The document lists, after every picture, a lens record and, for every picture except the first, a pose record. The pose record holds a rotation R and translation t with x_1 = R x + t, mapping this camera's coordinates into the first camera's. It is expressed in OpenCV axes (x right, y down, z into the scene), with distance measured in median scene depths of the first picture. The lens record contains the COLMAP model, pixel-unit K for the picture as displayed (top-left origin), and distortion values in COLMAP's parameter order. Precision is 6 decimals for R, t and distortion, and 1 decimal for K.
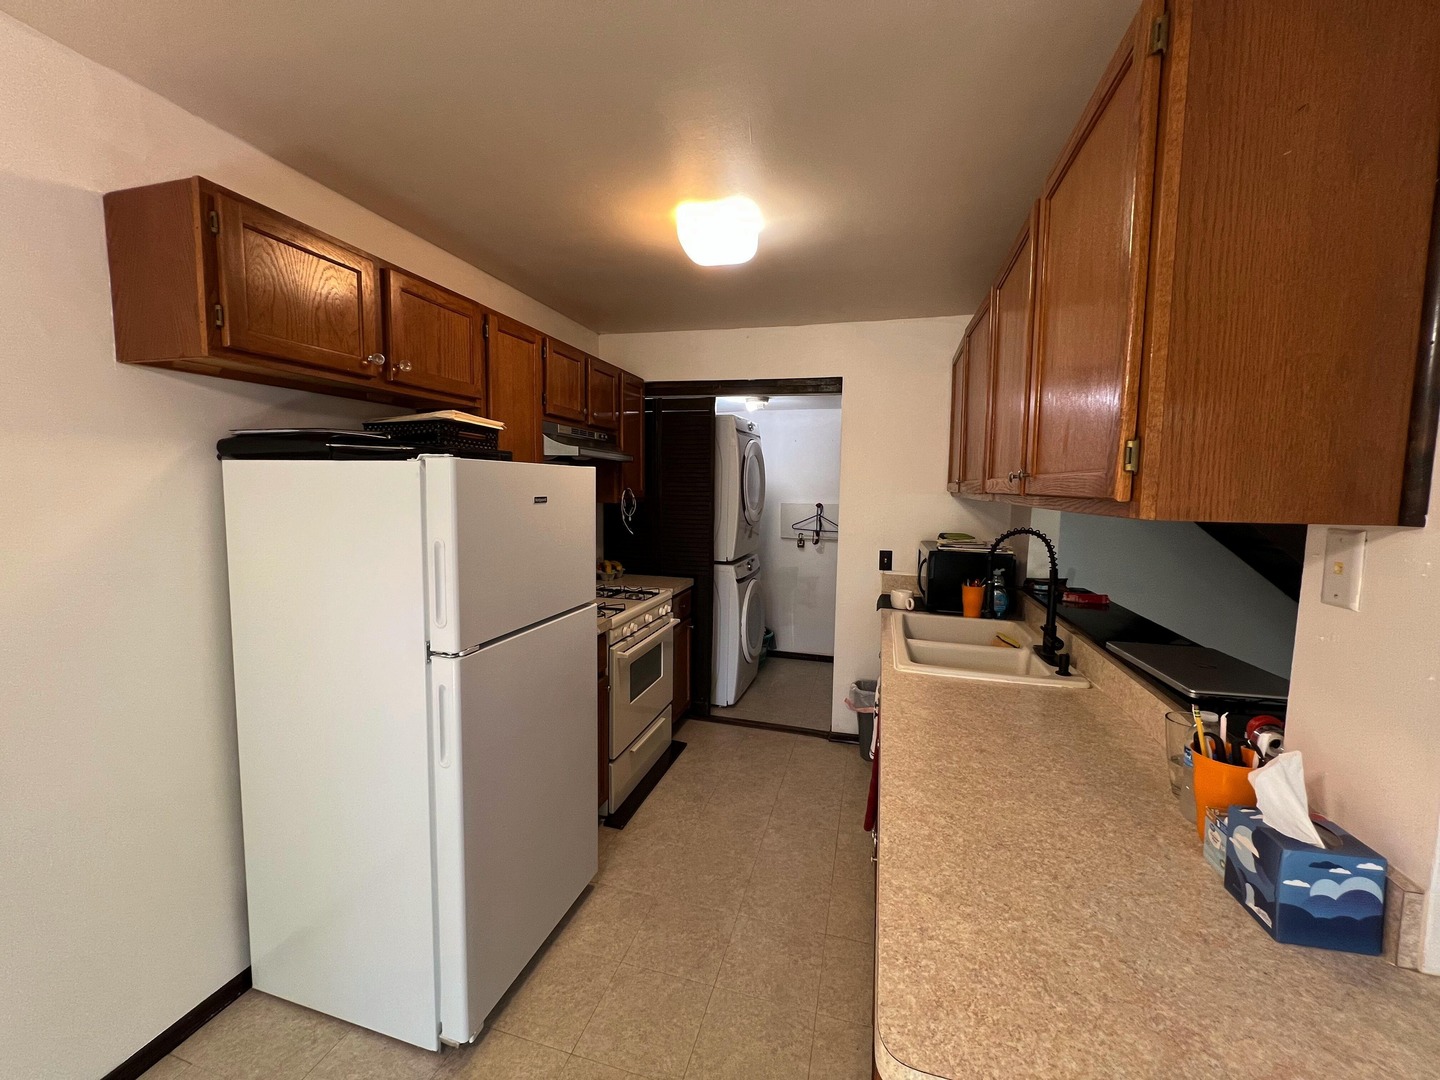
lens RADIAL K [[585.4, 0, 716.4], [0, 585.4, 536.1], [0, 0, 1]] dist [-0.007337, 0.000302]
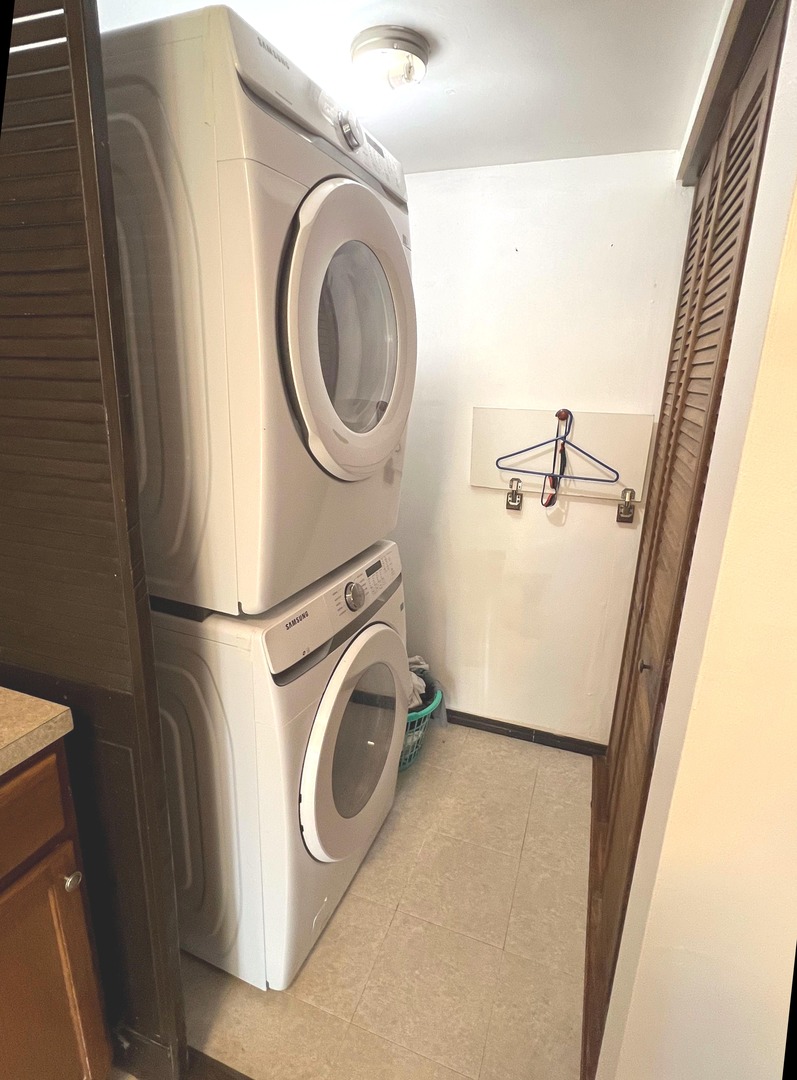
lens RADIAL K [[561.1, 0, 399.1], [0, 561.1, 540.0], [0, 0, 1]] dist [-0.004171, -0.000242]
pose [[0.997010, 0.034827, -0.068977, 0.089260], [-0.021667, 0.982859, 0.183082, -0.035233], [0.074171, -0.181040, 0.980675, 0.580168]]
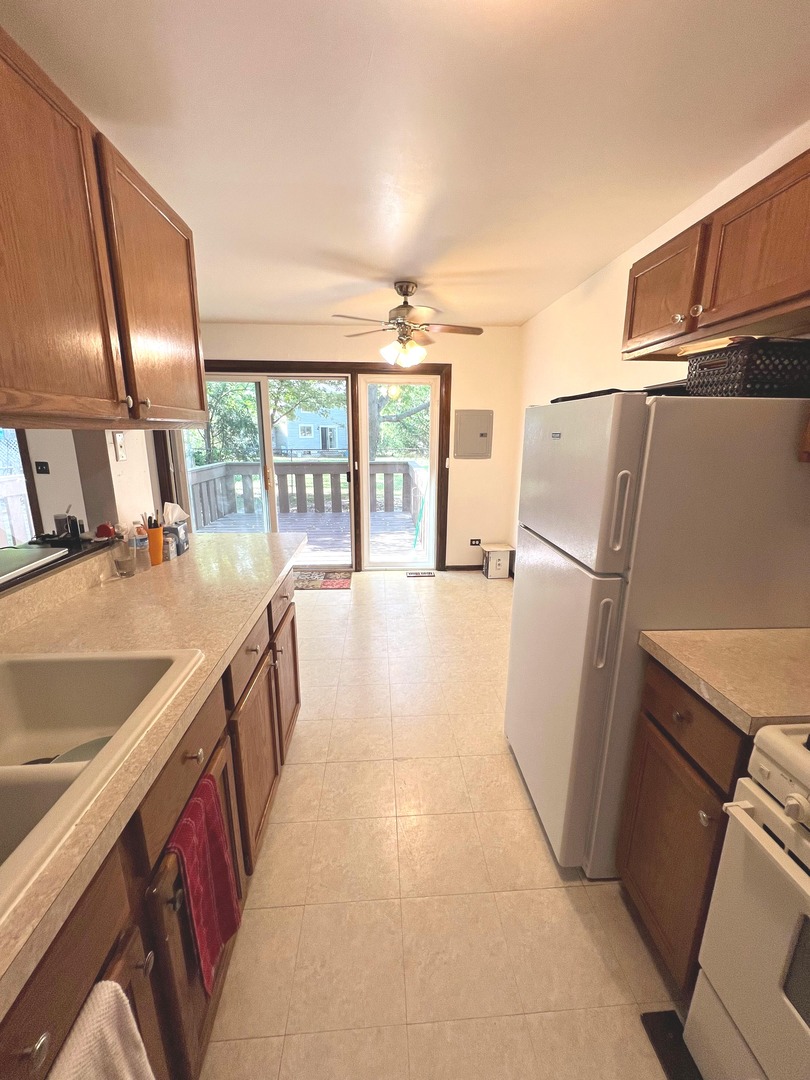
lens RADIAL K [[439.0, 0, 407.0], [0, 439.0, 541.2], [0, 0, 1]] dist [-0.007337, 0.000302]
pose [[-0.943462, 0.059867, -0.326031, 0.265198], [-0.048463, 0.948076, 0.314330, -0.122586], [0.327920, 0.312359, -0.891572, 1.756903]]
